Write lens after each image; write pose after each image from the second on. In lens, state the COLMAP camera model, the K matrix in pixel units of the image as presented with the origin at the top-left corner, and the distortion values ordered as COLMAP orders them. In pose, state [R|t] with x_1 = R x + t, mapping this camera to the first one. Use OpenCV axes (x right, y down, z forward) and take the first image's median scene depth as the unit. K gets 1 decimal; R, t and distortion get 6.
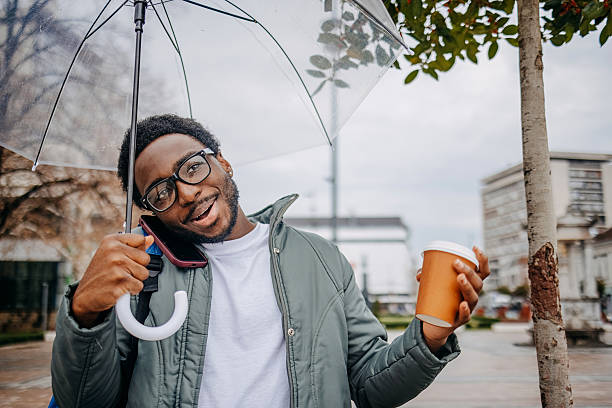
lens RADIAL K [[592.1, 0, 301.9], [0, 592.1, 214.9], [0, 0, 1]] dist [0.003742, -0.004644]
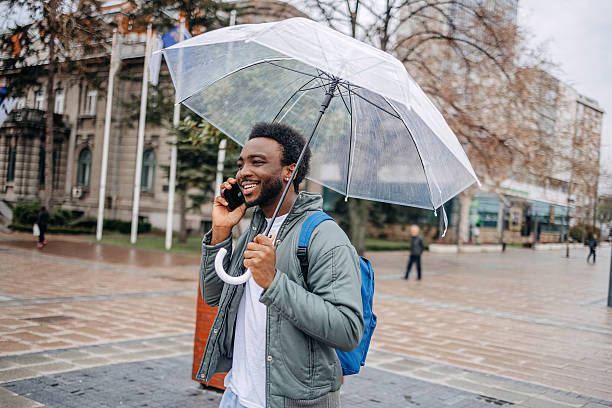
lens RADIAL K [[591.8, 0, 304.6], [0, 591.8, 204.0], [0, 0, 1]] dist [-0.015924, 0.026541]
pose [[0.772616, 0.045208, -0.633262, 0.096200], [0.029323, 0.993856, 0.106726, -0.015158], [0.634196, -0.101027, 0.766543, -0.059567]]
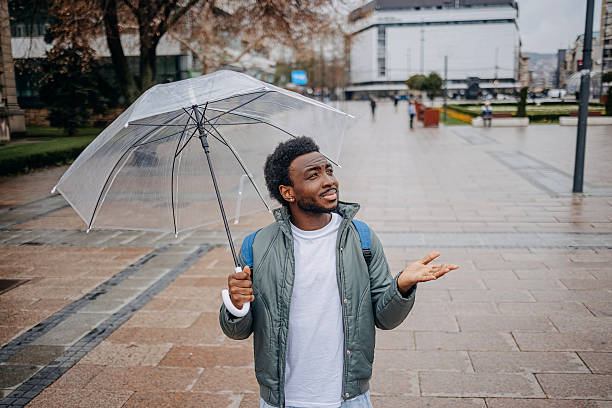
lens RADIAL K [[591.8, 0, 304.6], [0, 591.8, 204.0], [0, 0, 1]] dist [-0.015924, 0.026541]
pose [[0.990749, 0.009152, -0.135395, -0.073484], [0.036472, 0.943055, 0.330631, -0.005365], [0.130711, -0.332511, 0.933997, 0.033241]]
